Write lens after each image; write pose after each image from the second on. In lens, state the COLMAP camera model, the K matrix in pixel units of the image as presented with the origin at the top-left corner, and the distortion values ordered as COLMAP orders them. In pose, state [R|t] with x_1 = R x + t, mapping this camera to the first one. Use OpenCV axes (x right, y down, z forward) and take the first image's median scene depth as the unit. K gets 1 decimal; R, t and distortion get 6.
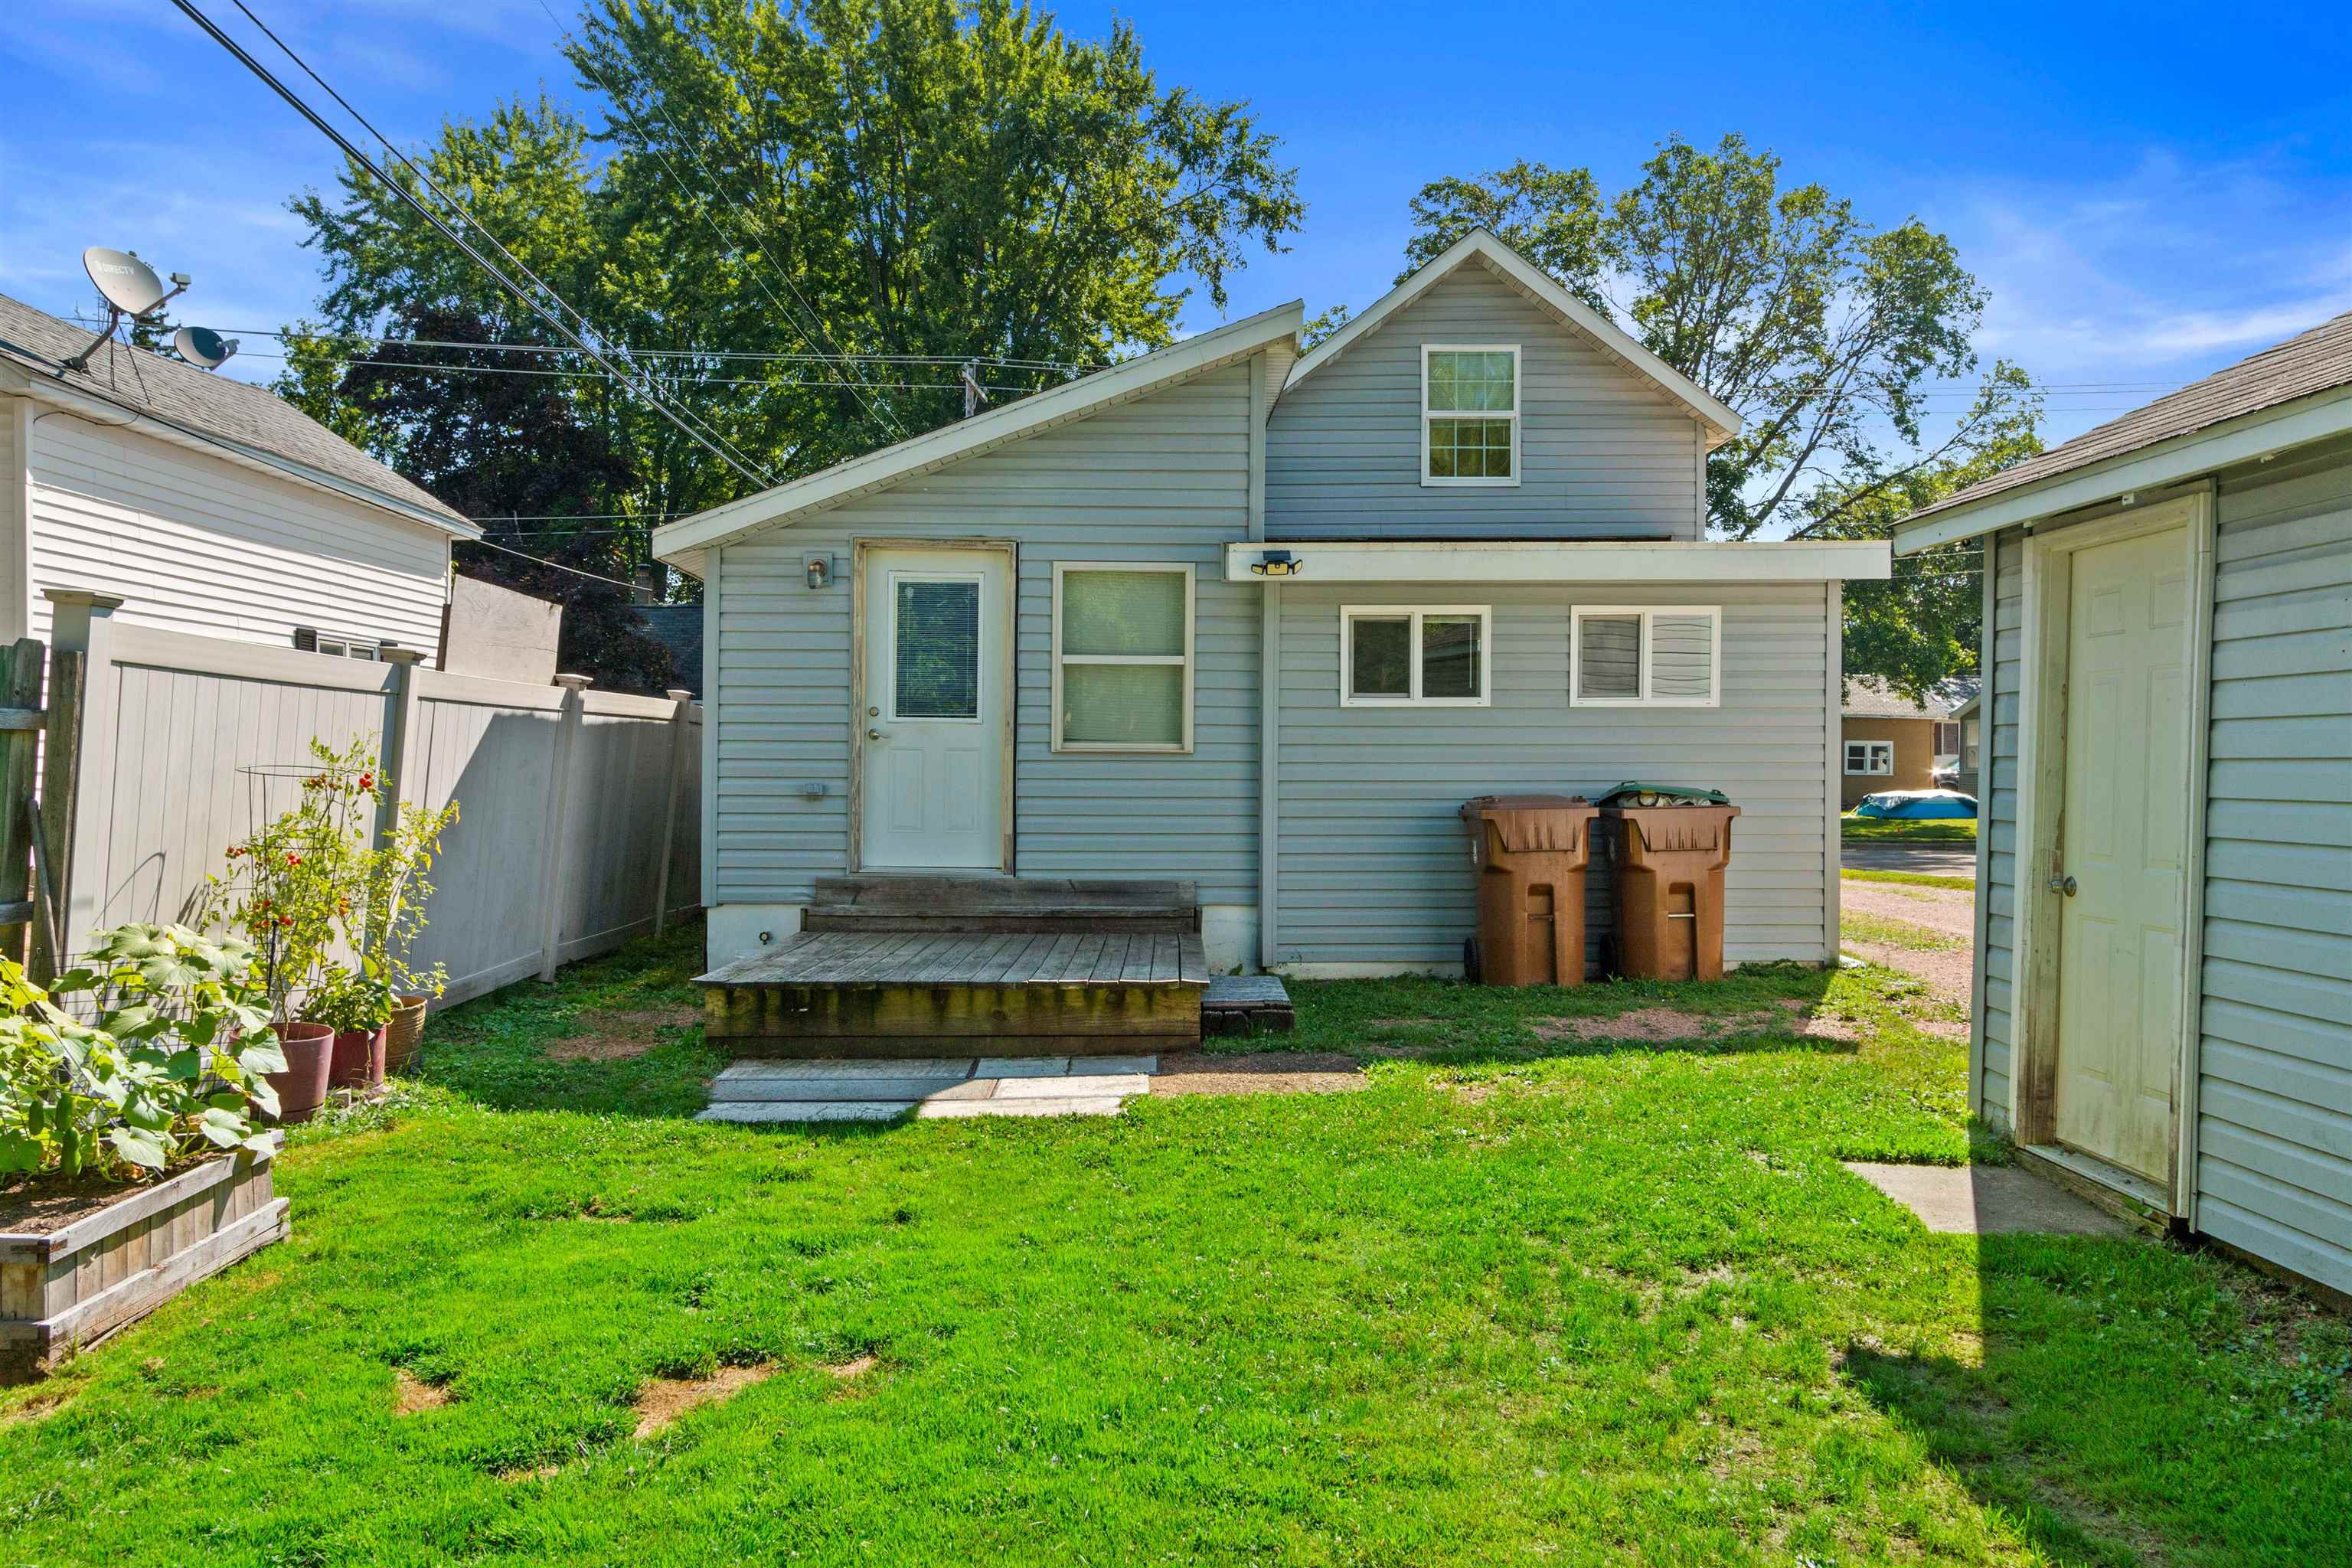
lens RADIAL K [[1632.8, 0, 1171.7], [0, 1632.8, 779.9], [0, 0, 1]] dist [0.002647, 0.000129]
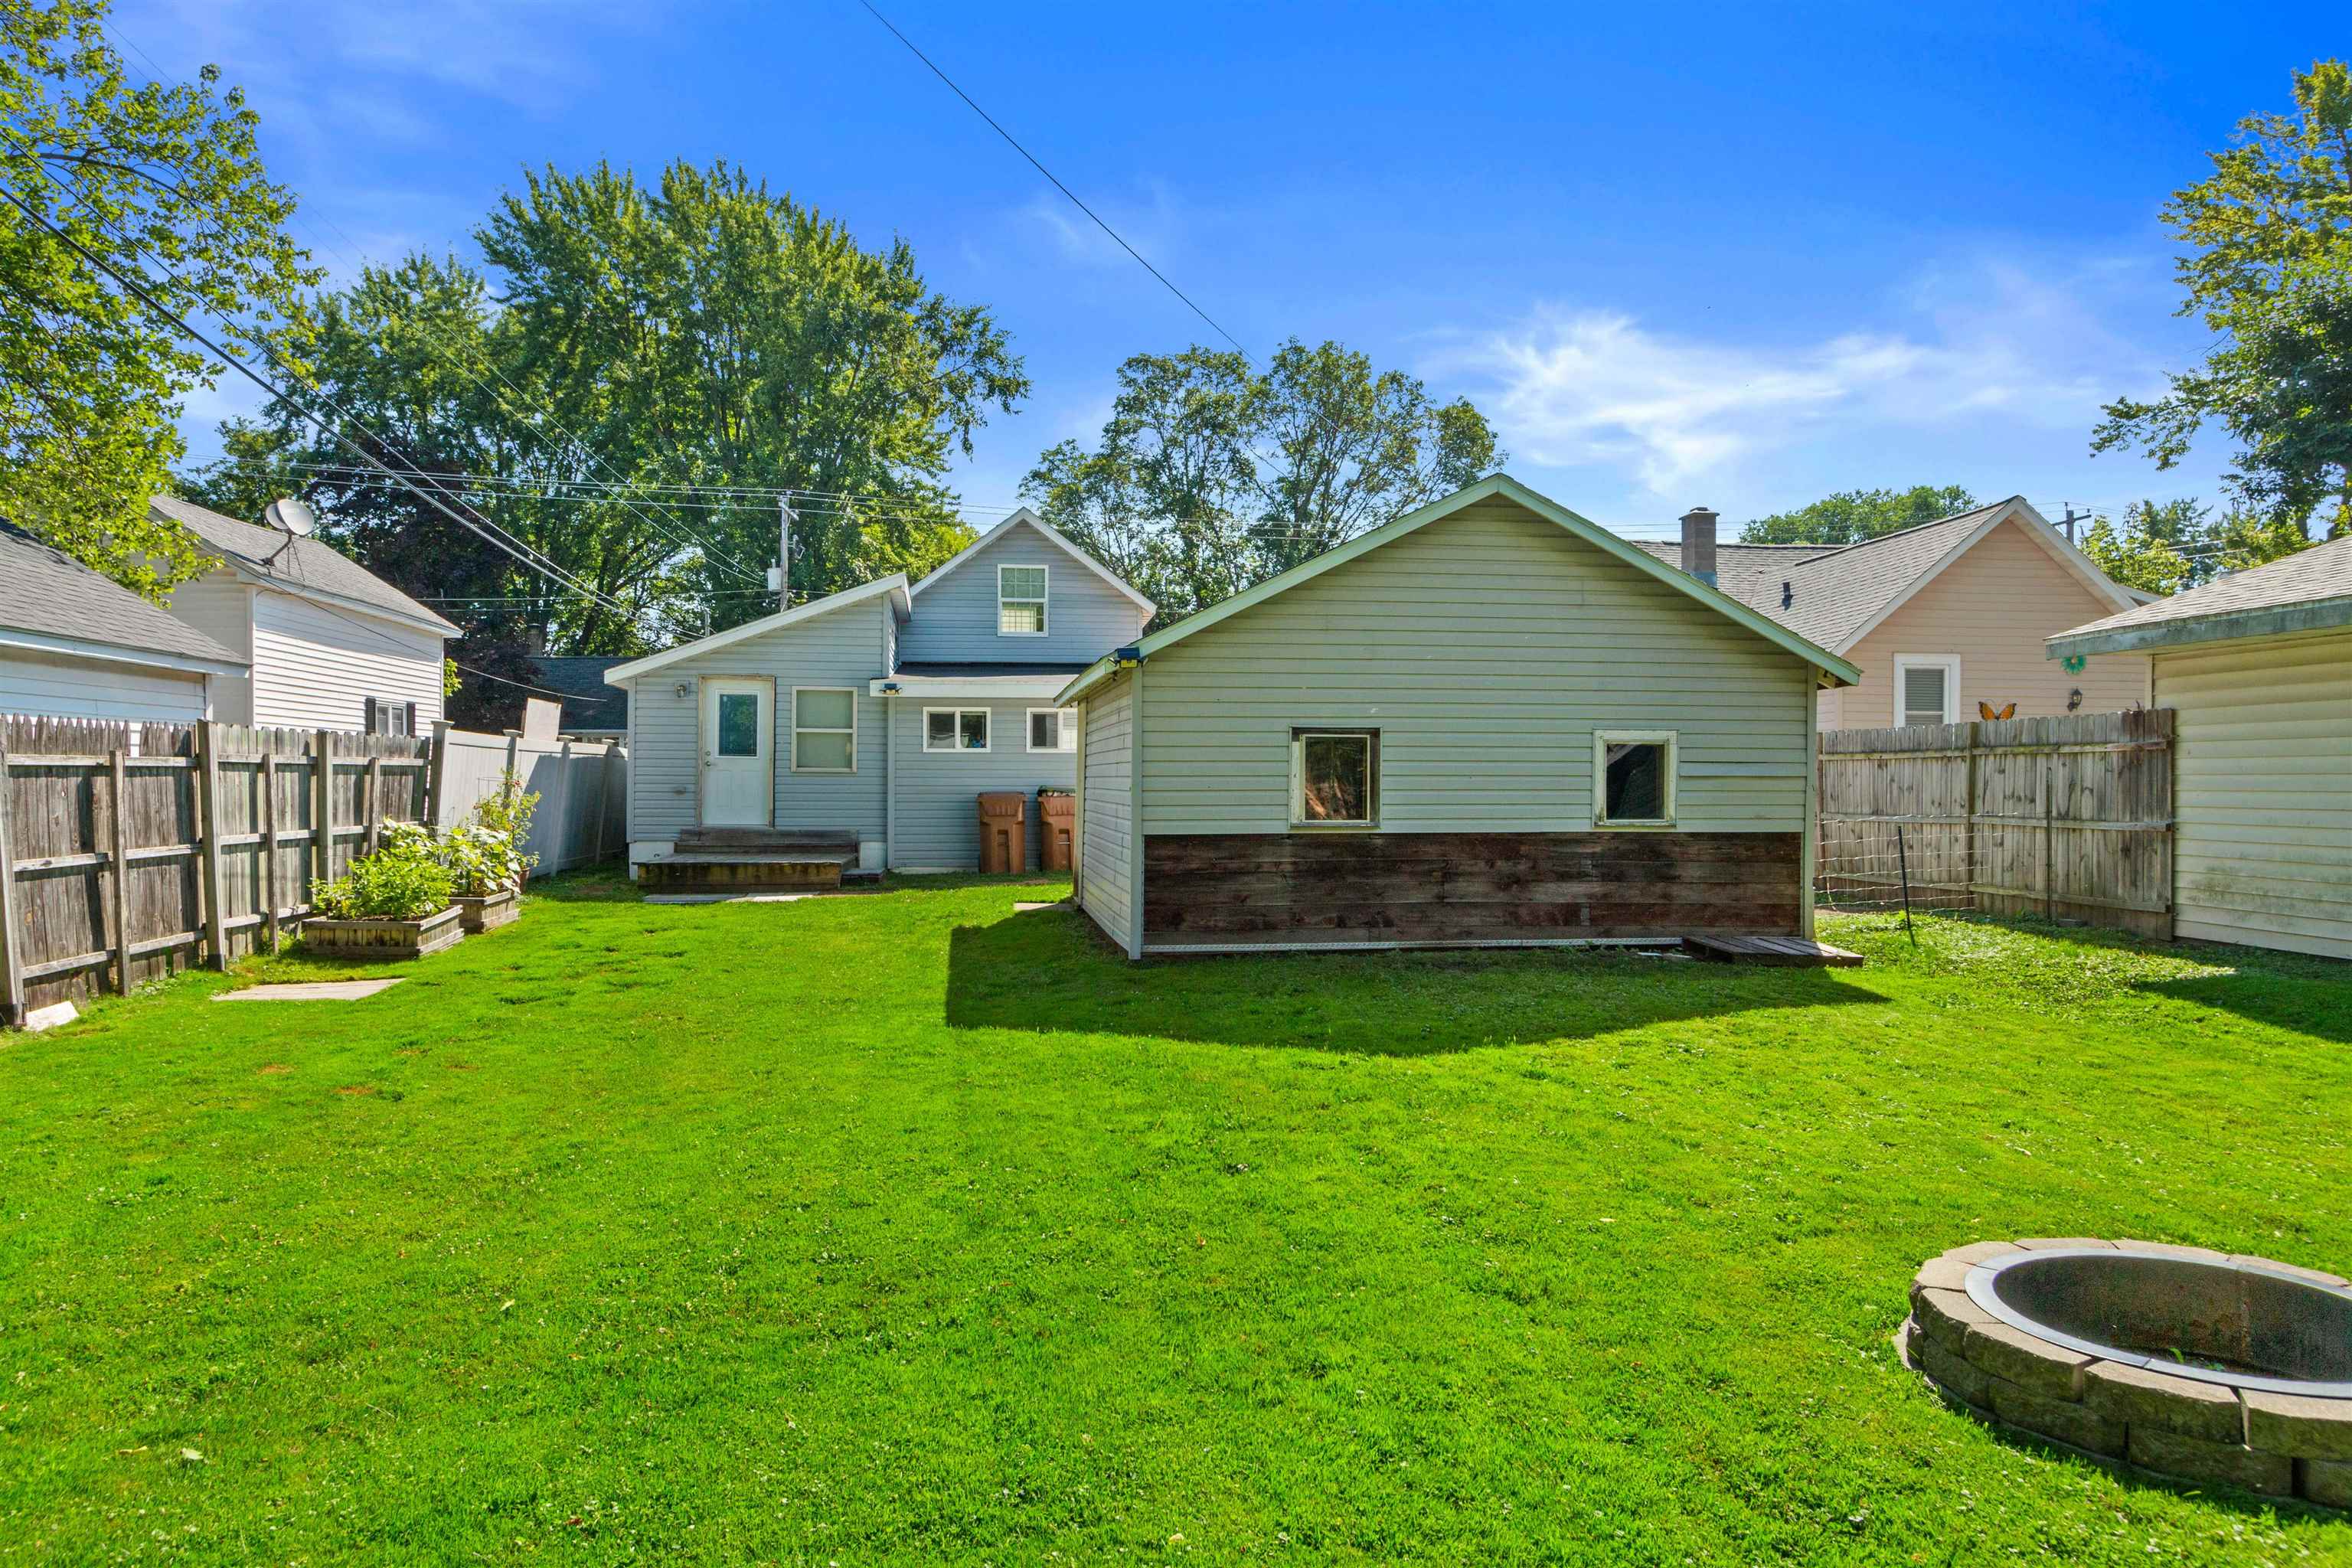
lens RADIAL K [[1528.3, 0, 1179.5], [0, 1528.3, 786.5], [0, 0, 1]] dist [0.008597, 0.001896]
pose [[0.993796, 0.001836, 0.111199, 0.063625], [-0.001316, 0.999988, -0.004752, 0.003450], [-0.111206, 0.004576, 0.993787, -0.324435]]
